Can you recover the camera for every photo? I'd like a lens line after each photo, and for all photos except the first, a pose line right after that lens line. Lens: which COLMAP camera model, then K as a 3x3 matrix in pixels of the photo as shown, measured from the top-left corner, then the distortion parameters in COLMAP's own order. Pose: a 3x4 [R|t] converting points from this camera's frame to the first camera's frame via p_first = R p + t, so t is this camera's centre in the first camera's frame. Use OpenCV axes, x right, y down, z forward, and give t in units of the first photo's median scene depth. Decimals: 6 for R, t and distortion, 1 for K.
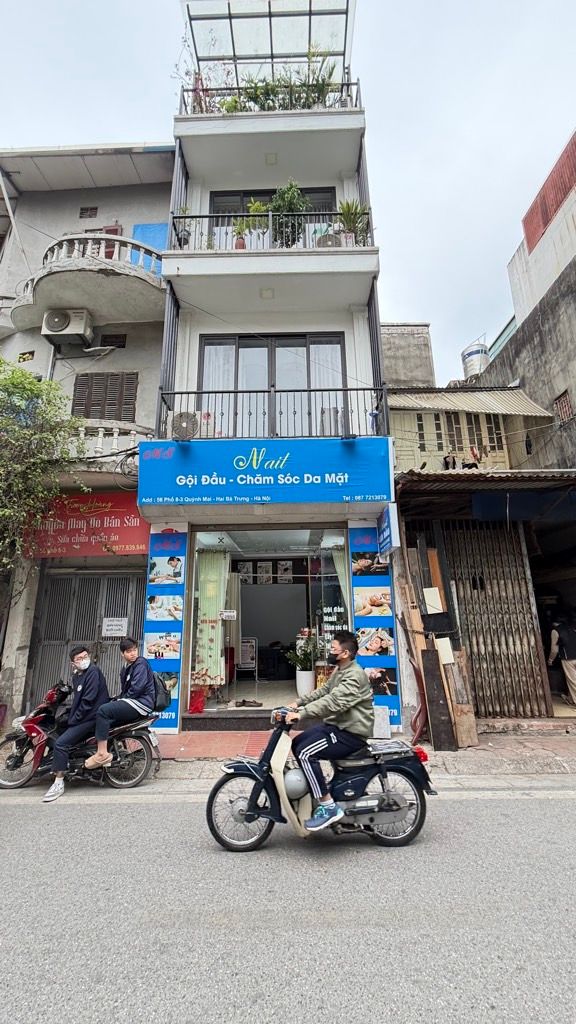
lens RADIAL K [[408.5, 0, 287.7], [0, 408.5, 511.7], [0, 0, 1]] dist [-0.000143, -0.000129]
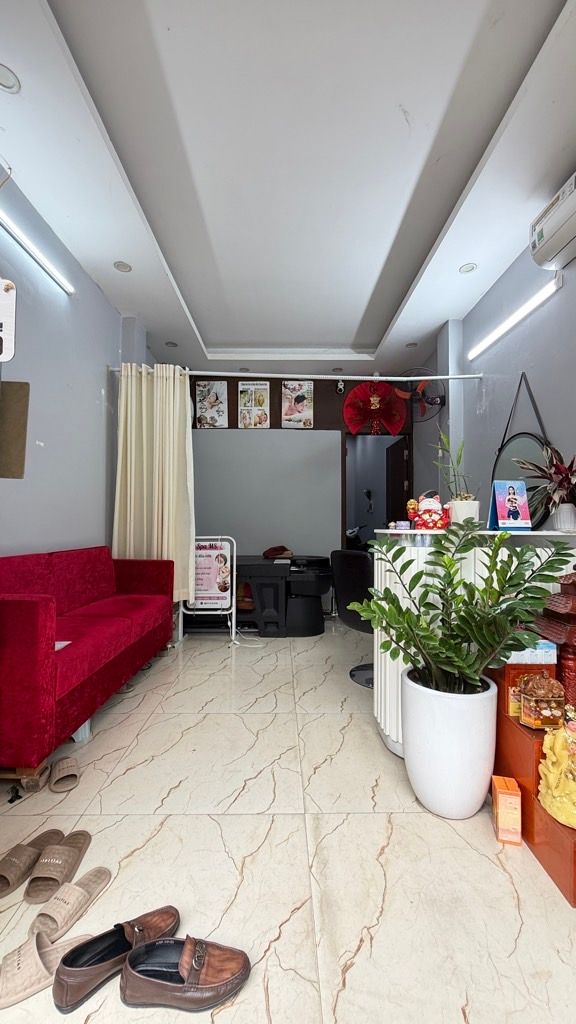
lens RADIAL K [[408.5, 0, 285.9], [0, 408.5, 513.8], [0, 0, 1]] dist [-0.000143, -0.000129]
pose [[0.999559, 0.014920, 0.025684, -0.030765], [-0.020455, 0.972743, 0.230983, 0.166552], [-0.021538, -0.231406, 0.972619, 0.533395]]
